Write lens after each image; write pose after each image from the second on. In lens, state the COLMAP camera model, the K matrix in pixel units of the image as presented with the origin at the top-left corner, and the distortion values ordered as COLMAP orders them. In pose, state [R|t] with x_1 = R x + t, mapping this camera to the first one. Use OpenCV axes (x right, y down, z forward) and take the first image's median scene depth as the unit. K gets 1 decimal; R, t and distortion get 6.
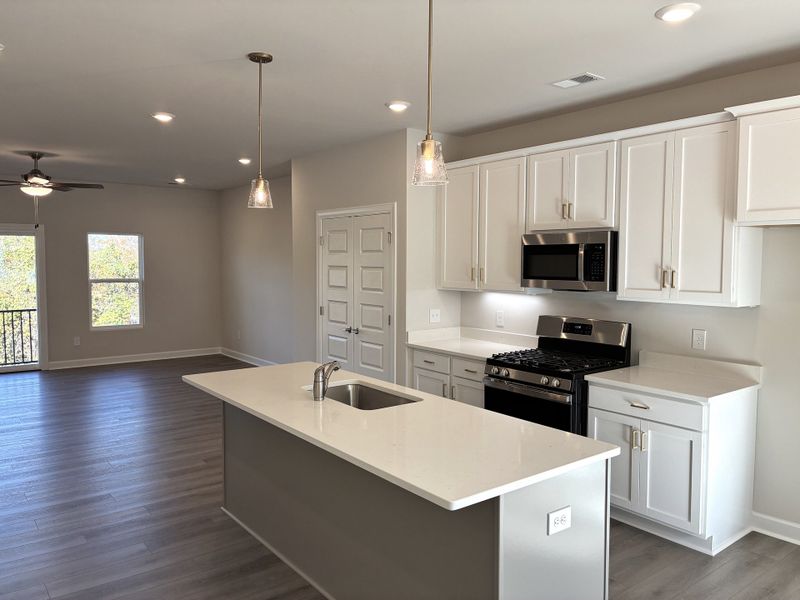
lens RADIAL K [[600.8, 0, 415.4], [0, 600.8, 299.5], [0, 0, 1]] dist [0.051711, -0.060580]
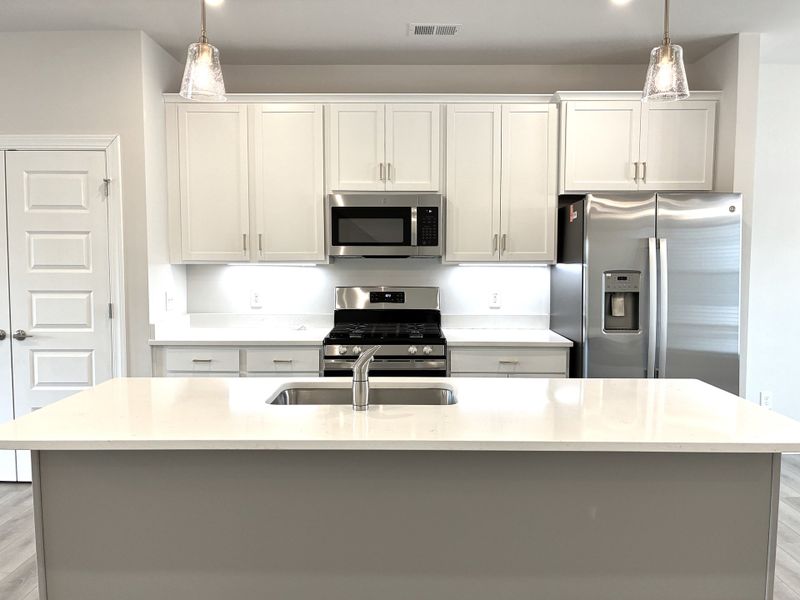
lens RADIAL K [[600.8, 0, 404.0], [0, 600.8, 299.9], [0, 0, 1]] dist [0.051711, -0.060580]
pose [[0.629847, -0.061472, 0.774283, -0.435842], [0.053000, 0.997941, 0.036115, 0.018098], [-0.774909, 0.018290, 0.631808, 0.377028]]
